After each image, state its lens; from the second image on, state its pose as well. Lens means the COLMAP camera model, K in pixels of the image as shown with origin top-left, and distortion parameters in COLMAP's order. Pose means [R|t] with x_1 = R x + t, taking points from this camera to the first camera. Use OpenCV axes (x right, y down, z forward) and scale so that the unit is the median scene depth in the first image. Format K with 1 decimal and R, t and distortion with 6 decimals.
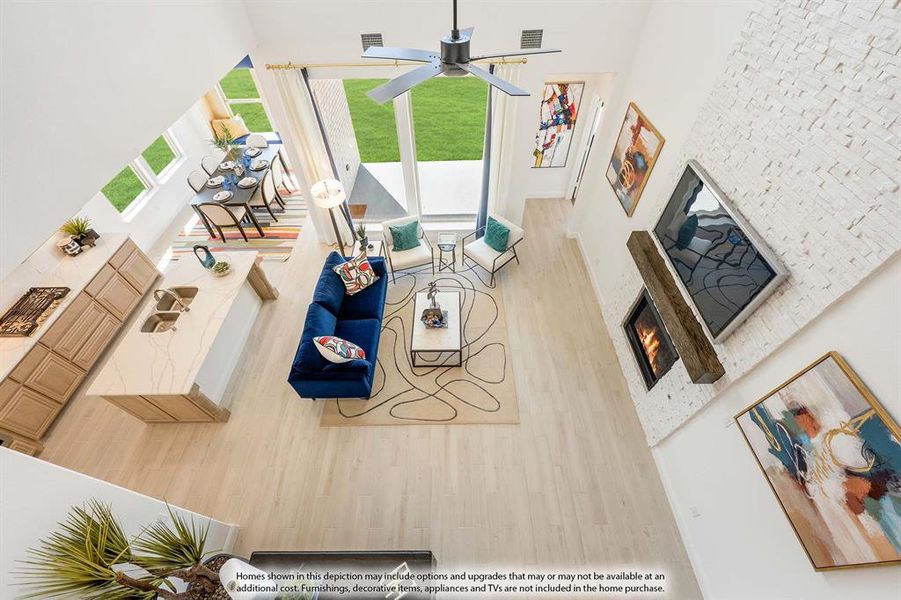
lens RADIAL K [[363.6, 0, 449.3], [0, 363.6, 299.1], [0, 0, 1]] dist [-0.000307, -0.000244]
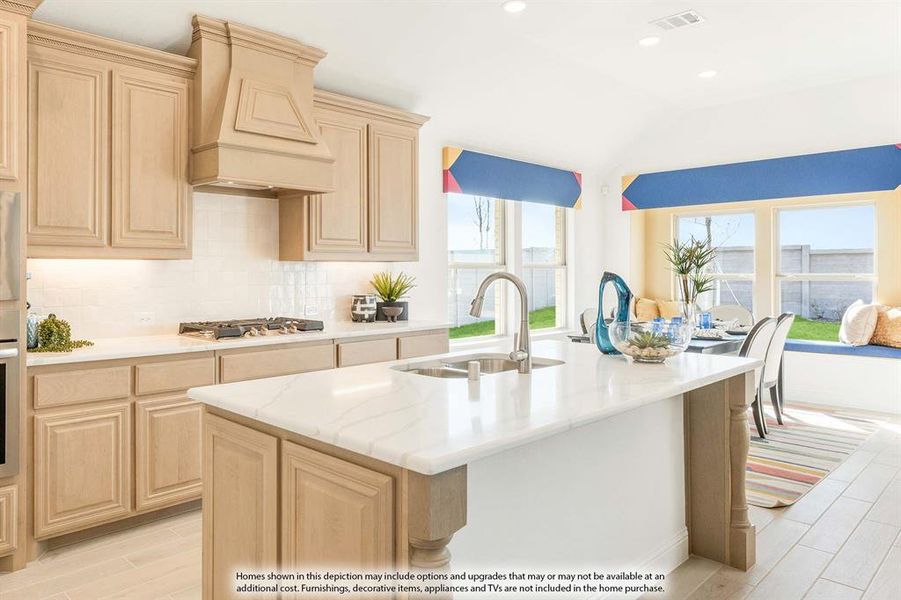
lens RADIAL K [[623.4, 0, 362.5], [0, 623.4, 263.1], [0, 0, 1]] dist [-0.009407, 0.004050]
pose [[0.665122, 0.012198, -0.746635, -0.335659], [-0.577969, 0.641516, -0.504389, 0.257770], [0.472826, 0.767012, 0.433736, 0.511644]]
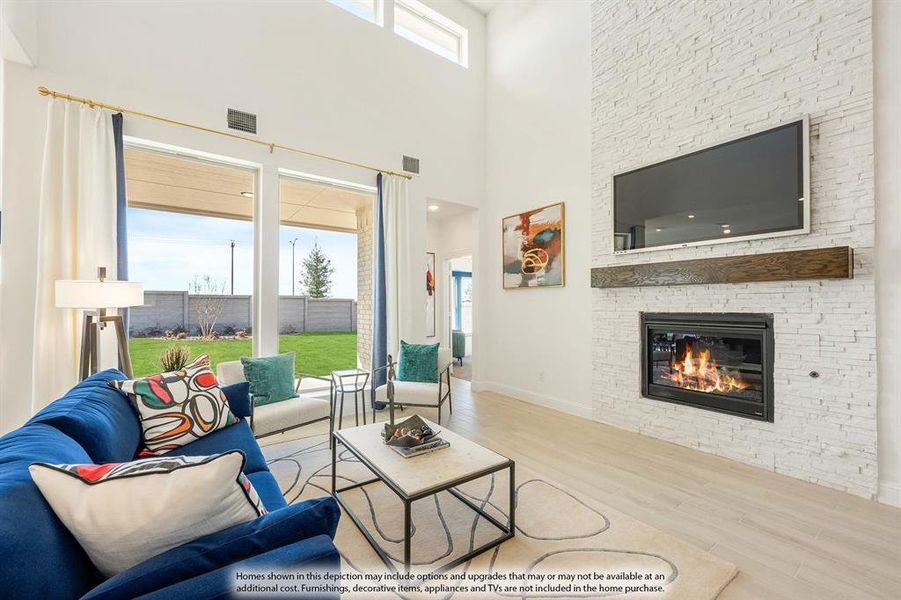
lens RADIAL K [[363.6, 0, 449.0], [0, 363.6, 299.6], [0, 0, 1]] dist [-0.000307, -0.000244]
pose [[0.813491, 0.026672, 0.580966, -0.230326], [0.433118, 0.638881, -0.635799, 0.214022], [-0.388126, 0.768843, 0.508172, 0.554700]]
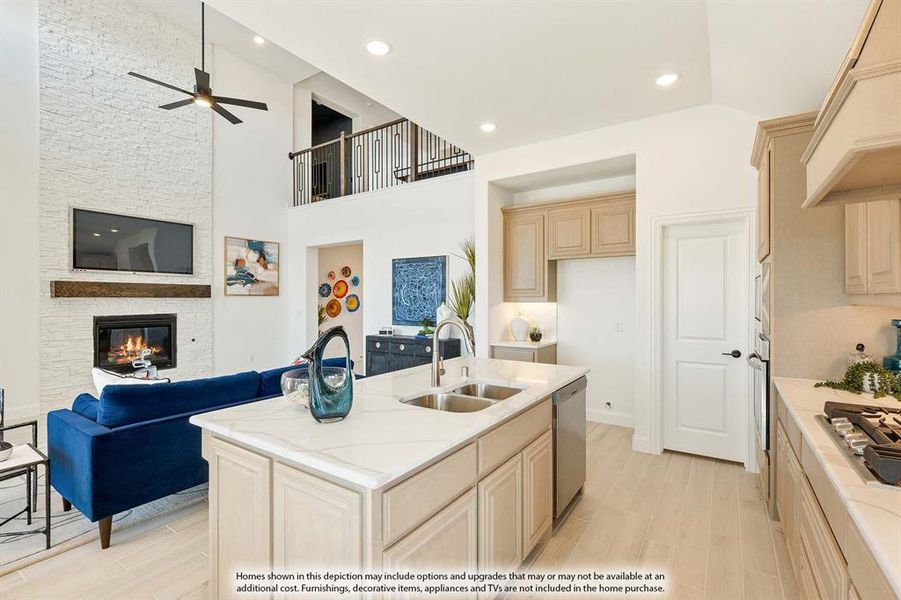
lens RADIAL K [[409.8, 0, 447.9], [0, 409.8, 300.1], [0, 0, 1]] dist [-0.002265, -0.000100]
pose [[-0.824294, 0.020189, 0.565802, -0.827988], [0.443440, 0.644350, 0.623037, -0.287865], [-0.351996, 0.764465, -0.540086, 0.963575]]
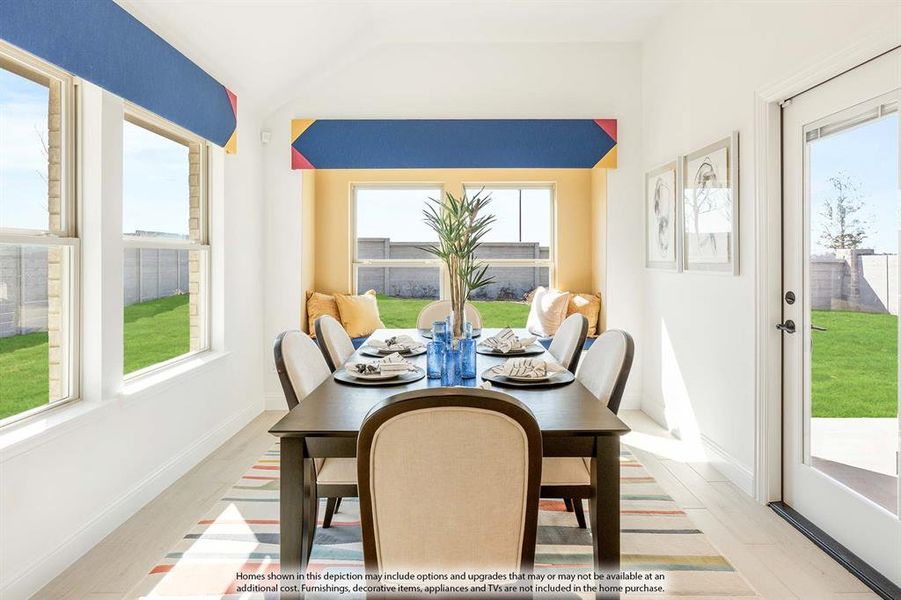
lens RADIAL K [[482.5, 0, 444.8], [0, 482.5, 261.5], [0, 0, 1]] dist [0.001484, 0.000181]
pose [[0.999715, 0.022995, -0.006426, -0.715495], [-0.019833, 0.649931, -0.759734, -0.164220], [-0.013294, 0.759645, 0.650202, 0.890371]]
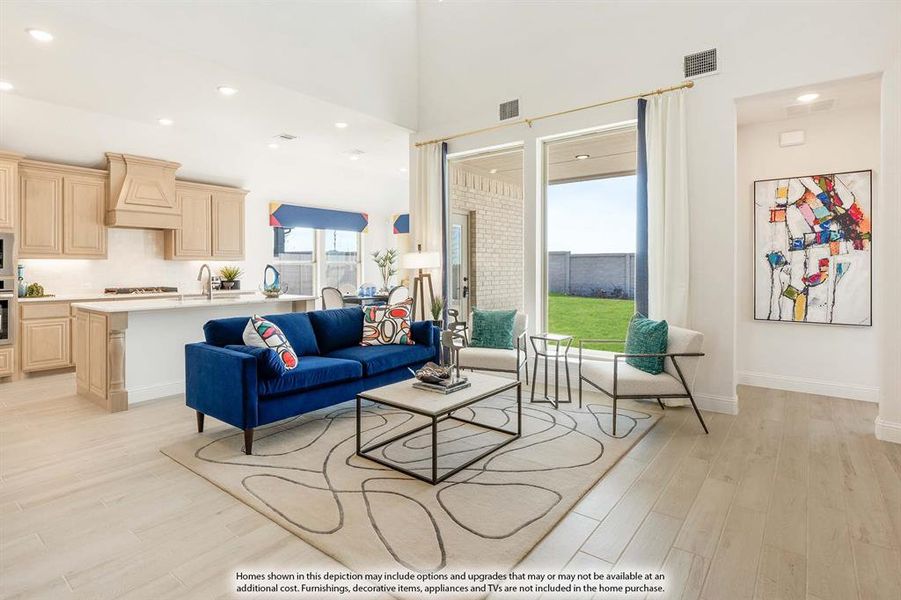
lens RADIAL K [[466.9, 0, 420.2], [0, 466.9, 265.8], [0, 0, 1]] dist [-0.001605, 0.000188]
pose [[0.761559, 0.016779, -0.647878, 0.320378], [-0.503263, 0.645183, -0.574861, 0.299407], [0.408355, 0.763844, 0.499789, 0.470773]]
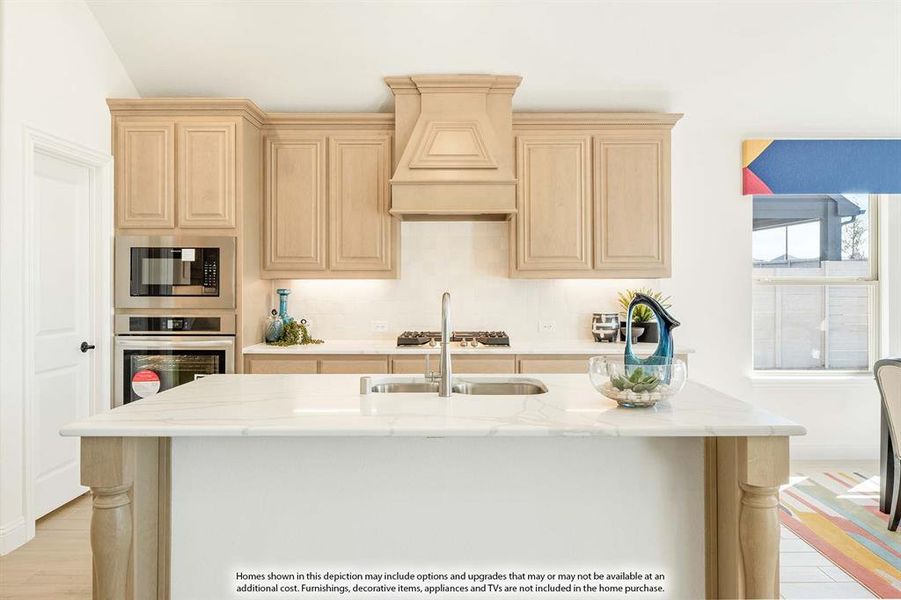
lens RADIAL K [[612.6, 0, 464.0], [0, 612.6, 279.3], [0, 0, 1]] dist [-0.005260, 0.006598]
pose [[-0.006985, 0.014292, -0.999873, -0.168800], [-0.761868, 0.647568, 0.014579, -0.041813], [0.647694, 0.761874, 0.006366, 0.754010]]
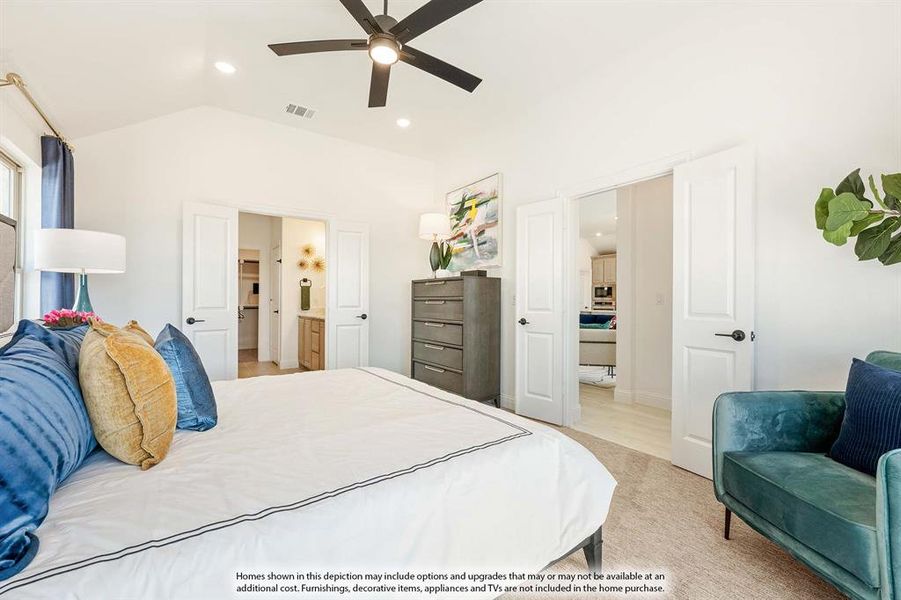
lens RADIAL K [[375.3, 0, 449.9], [0, 375.3, 299.1], [0, 0, 1]] dist [0.000271, 0.000004]
pose [[-0.817352, 0.022246, -0.575710, 0.973721], [-0.427037, 0.647386, 0.631293, -0.683735], [0.386750, 0.761838, -0.519642, 1.296481]]
